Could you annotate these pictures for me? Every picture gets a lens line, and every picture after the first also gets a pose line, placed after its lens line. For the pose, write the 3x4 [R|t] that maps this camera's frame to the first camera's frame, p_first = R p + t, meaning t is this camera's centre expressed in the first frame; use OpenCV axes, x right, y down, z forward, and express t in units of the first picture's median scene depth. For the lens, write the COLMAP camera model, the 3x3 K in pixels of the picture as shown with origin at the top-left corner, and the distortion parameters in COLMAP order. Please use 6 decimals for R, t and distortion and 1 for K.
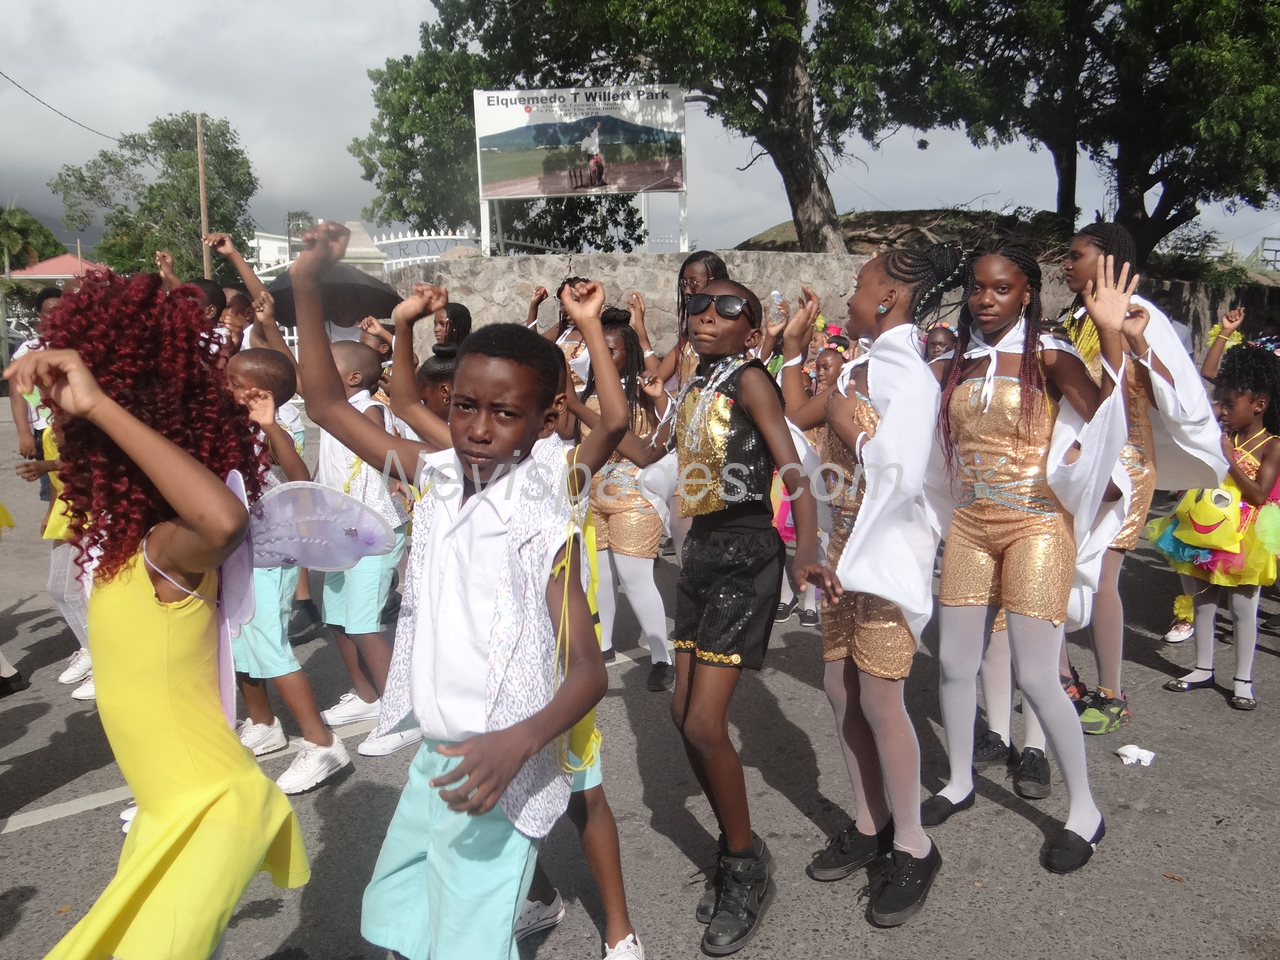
lens RADIAL K [[1090.5, 0, 641.3], [0, 1090.5, 487.7], [0, 0, 1]] dist [0.009126, -0.032838]
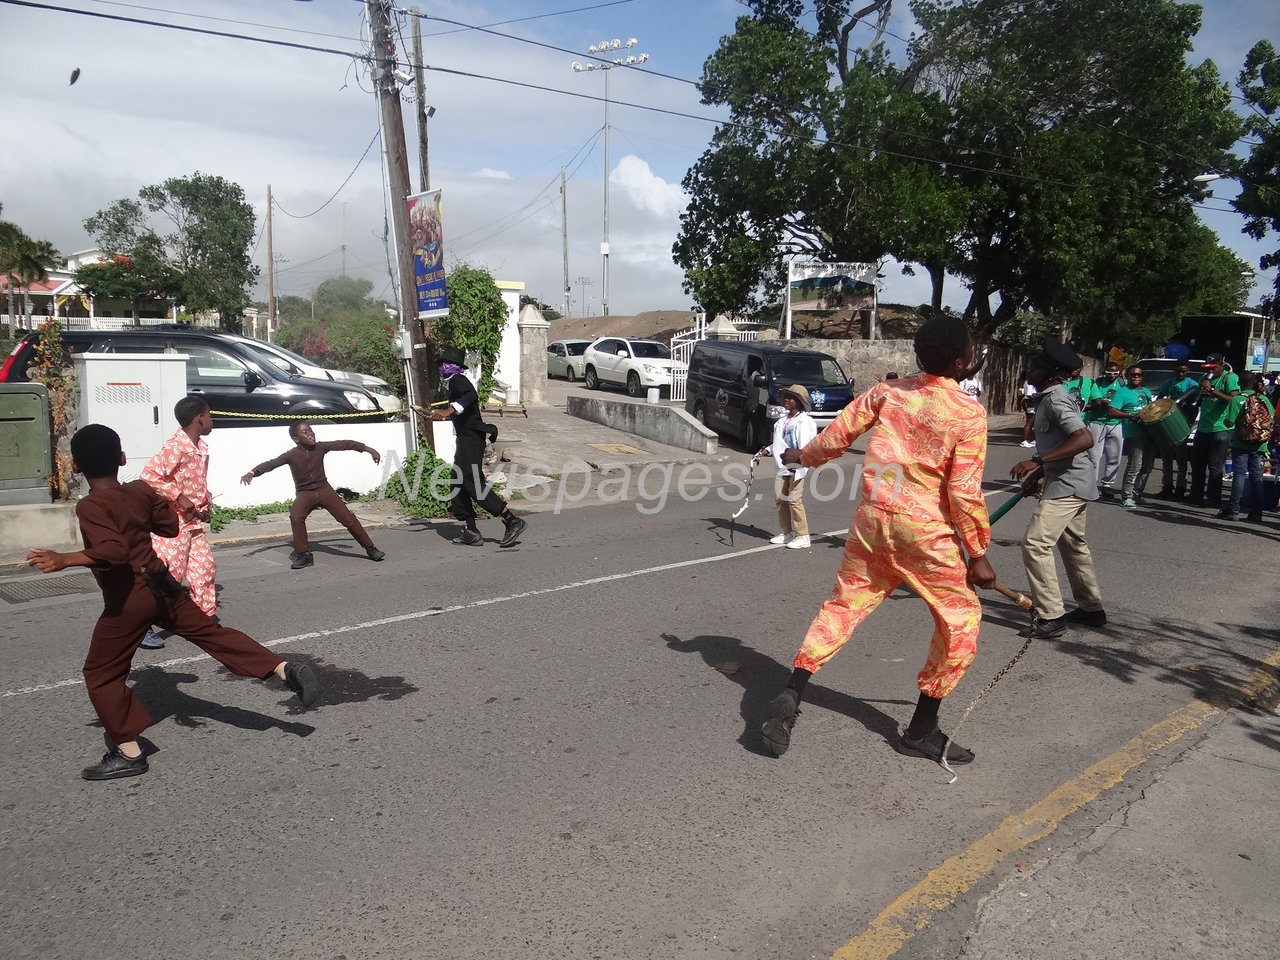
lens RADIAL K [[972.2, 0, 632.0], [0, 972.2, 492.8], [0, 0, 1]] dist [-0.033446, 0.019652]
pose [[0.966961, -0.001740, 0.254919, -0.943833], [0.000642, 0.999990, 0.004389, 0.091639], [-0.254924, -0.004080, 0.966952, -0.788244]]
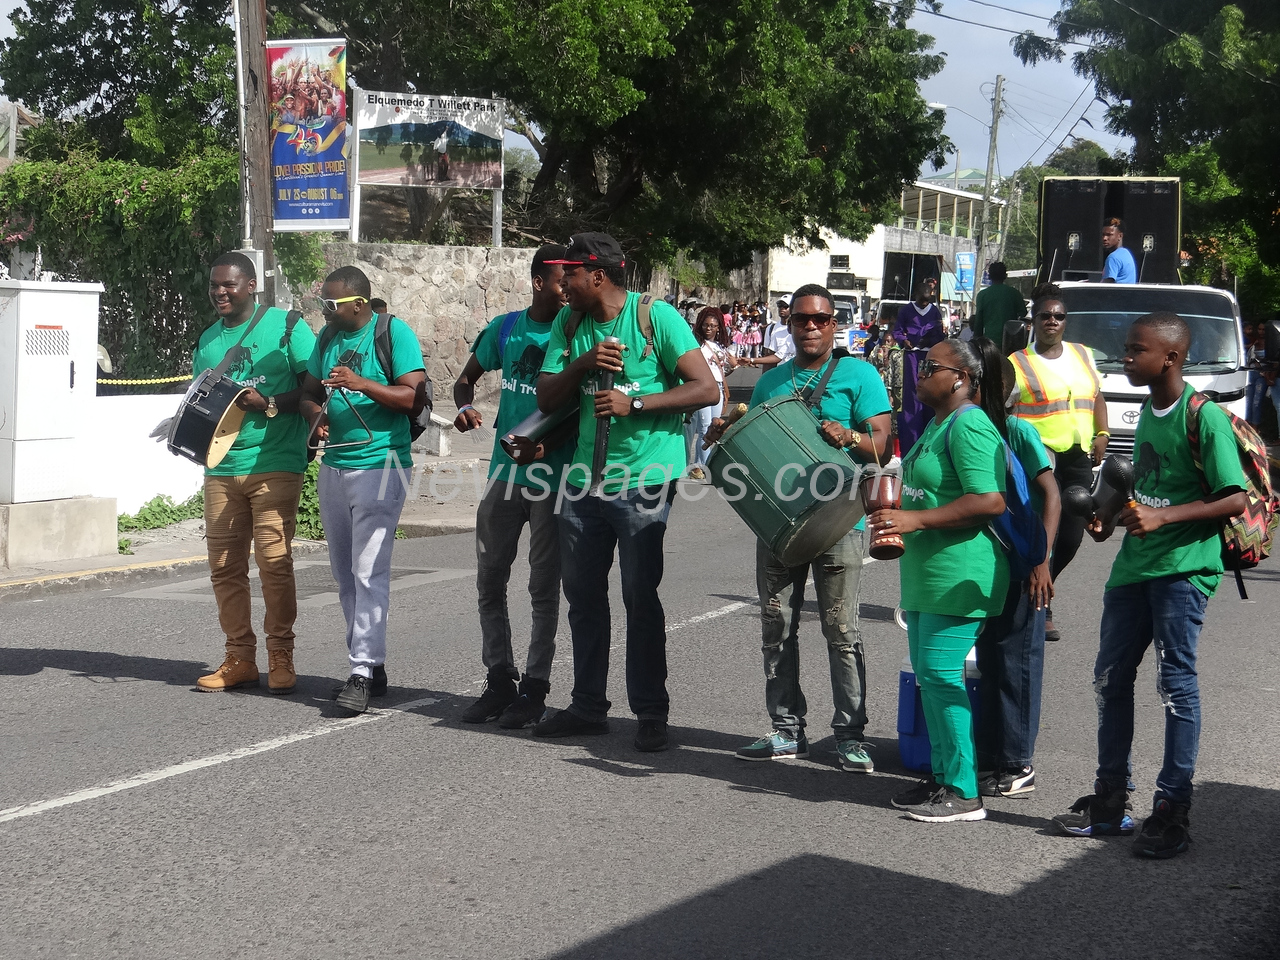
lens RADIAL K [[2646.4, 0, 640.1], [0, 2646.4, 491.3], [0, 0, 1]] dist [0.019408, 0.000000]
pose [[0.732681, -0.005001, 0.680554, -1.765181], [0.038112, 0.998705, -0.033692, 0.147673], [-0.679505, 0.050622, 0.731923, -1.140661]]
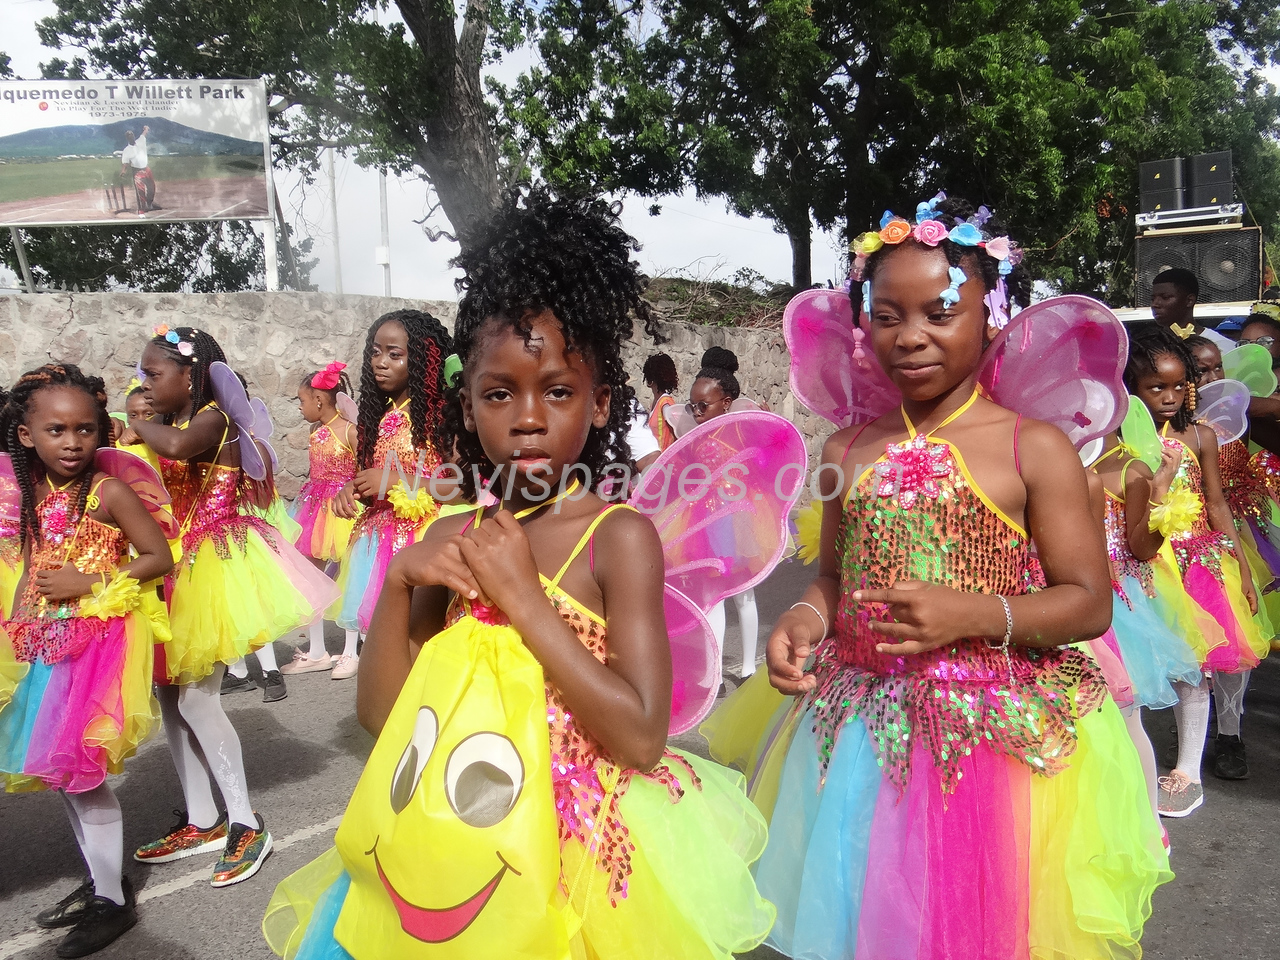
lens RADIAL K [[1090.5, 0, 651.2], [0, 1090.5, 481.9], [0, 0, 1]] dist [0.009126, -0.032838]
pose [[0.981873, -0.025582, 0.187806, 0.151201], [0.042882, 0.995140, -0.088643, -0.013044], [-0.184625, 0.095090, 0.978198, 0.230207]]
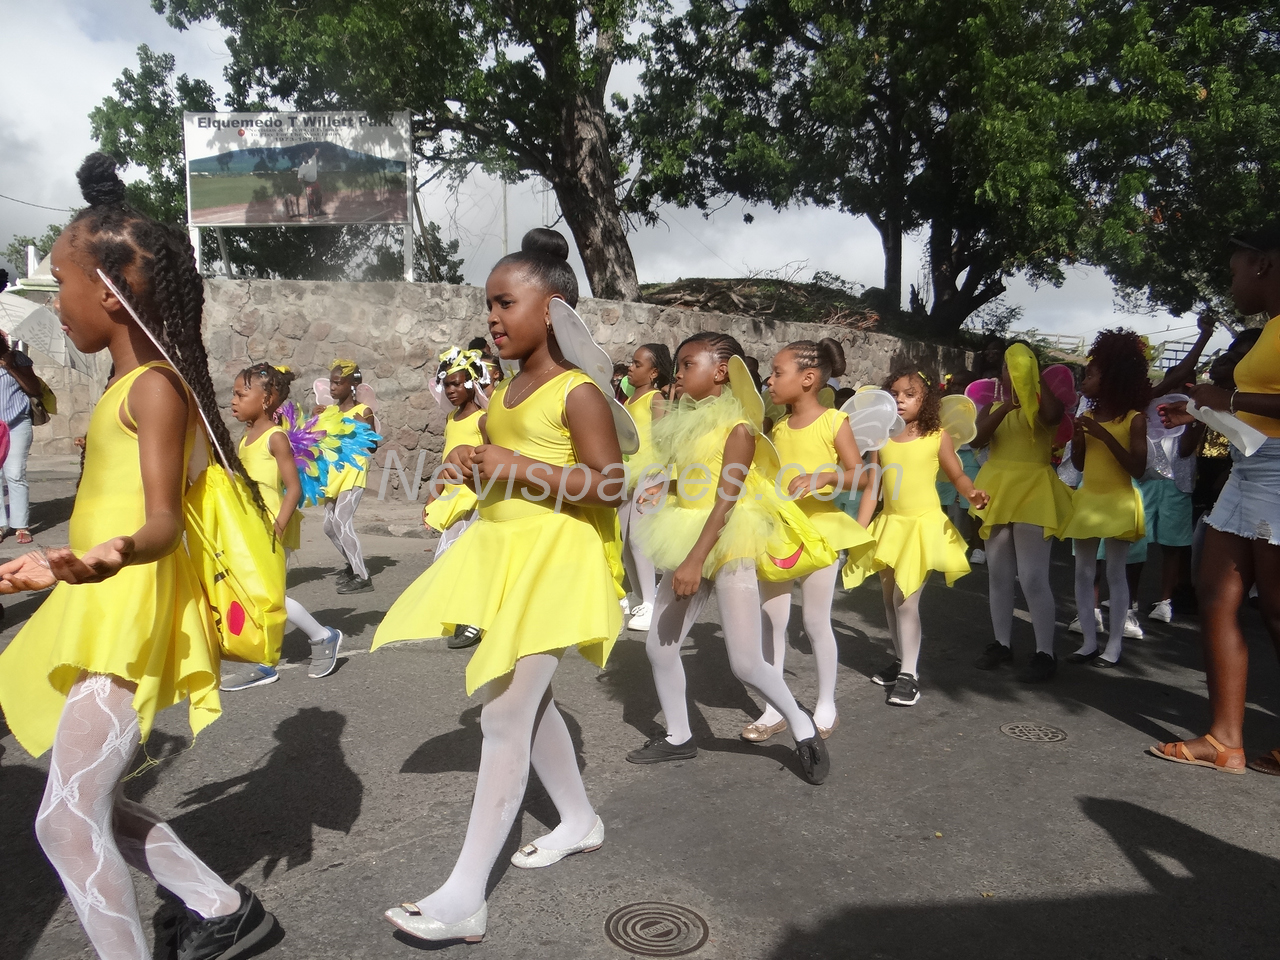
lens RADIAL K [[972.2, 0, 659.0], [0, 972.2, 478.8], [0, 0, 1]] dist [-0.033446, 0.019652]
pose [[0.998066, 0.021611, 0.058291, 0.209087], [-0.017441, 0.997315, -0.071118, 0.001740], [-0.059671, 0.069964, 0.995763, 0.174282]]
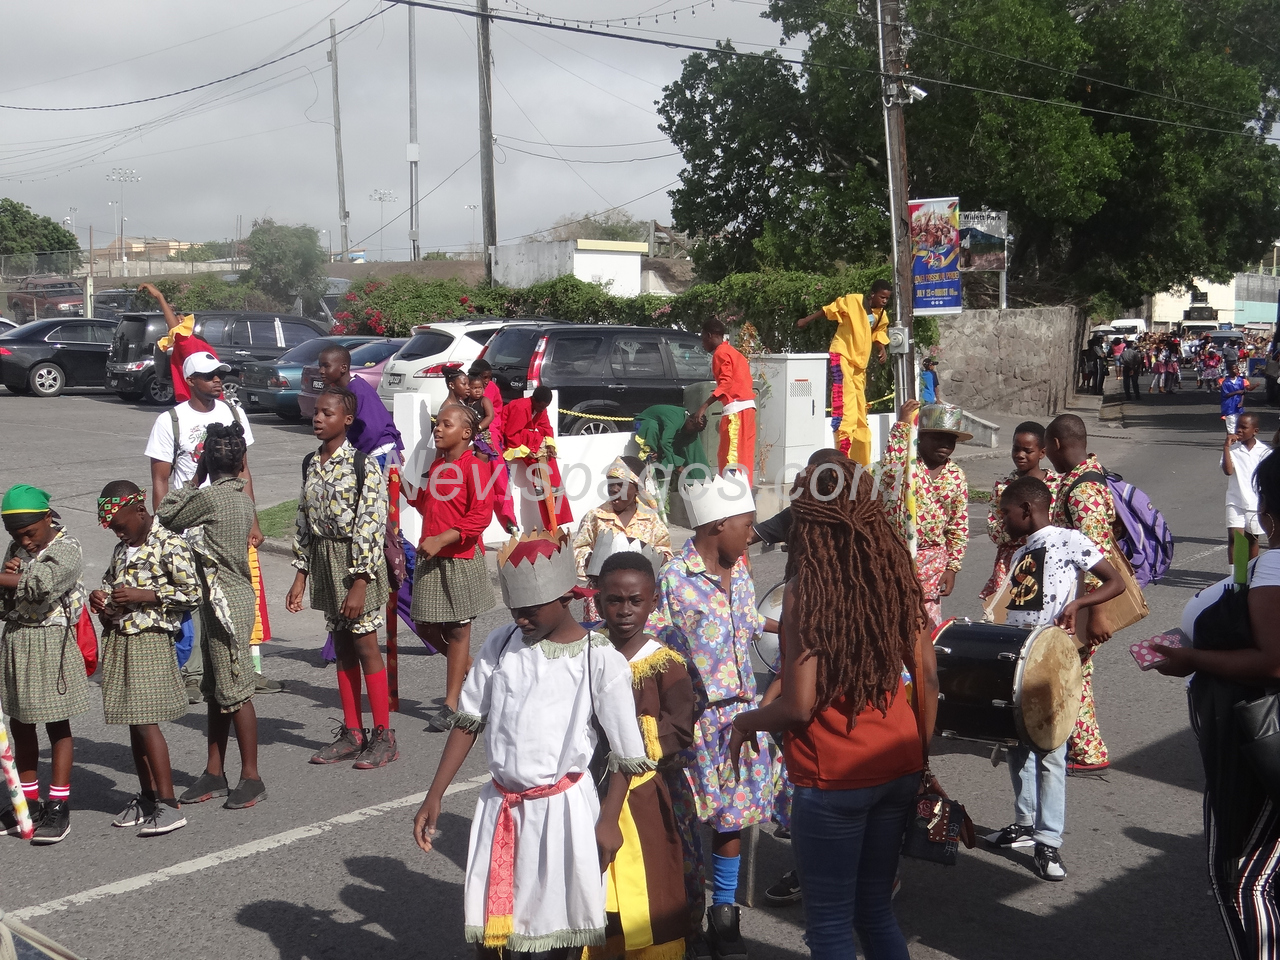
lens RADIAL K [[1834.7, 0, 630.1], [0, 1834.7, 481.3], [0, 0, 1]] dist [-0.015291, 0.000000]
pose [[0.864551, -0.021918, 0.502067, -1.984260], [0.045345, 0.998376, -0.034498, 0.143592], [-0.500495, 0.052591, 0.864141, -1.245837]]
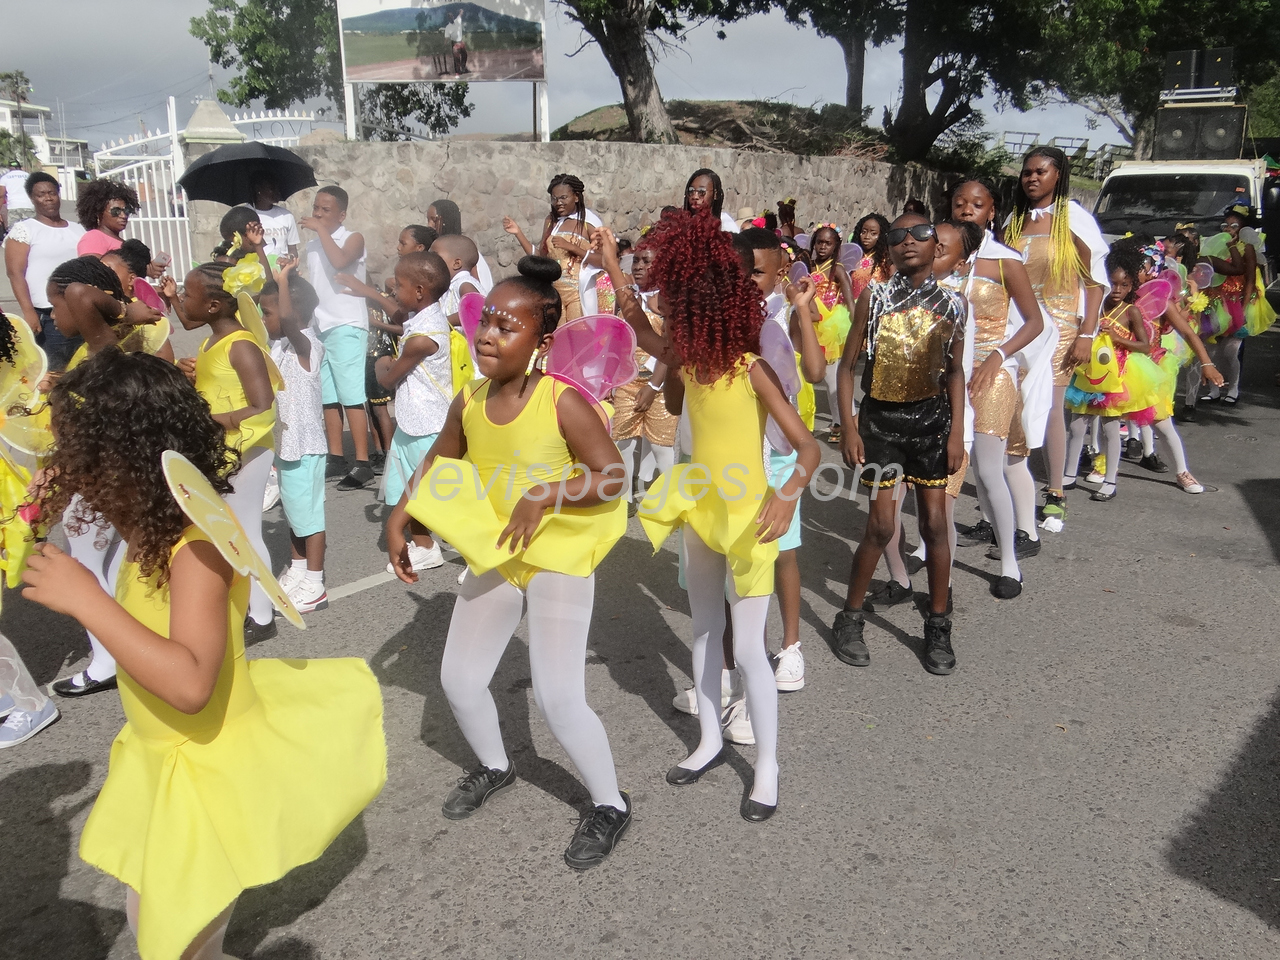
lens RADIAL K [[1090.5, 0, 622.6], [0, 1090.5, 479.8], [0, 0, 1]] dist [0.009126, -0.032838]
pose [[0.980222, -0.035765, 0.194644, -0.105216], [0.016249, 0.994758, 0.100954, 0.004883], [-0.197234, -0.095794, 0.975665, -0.075485]]
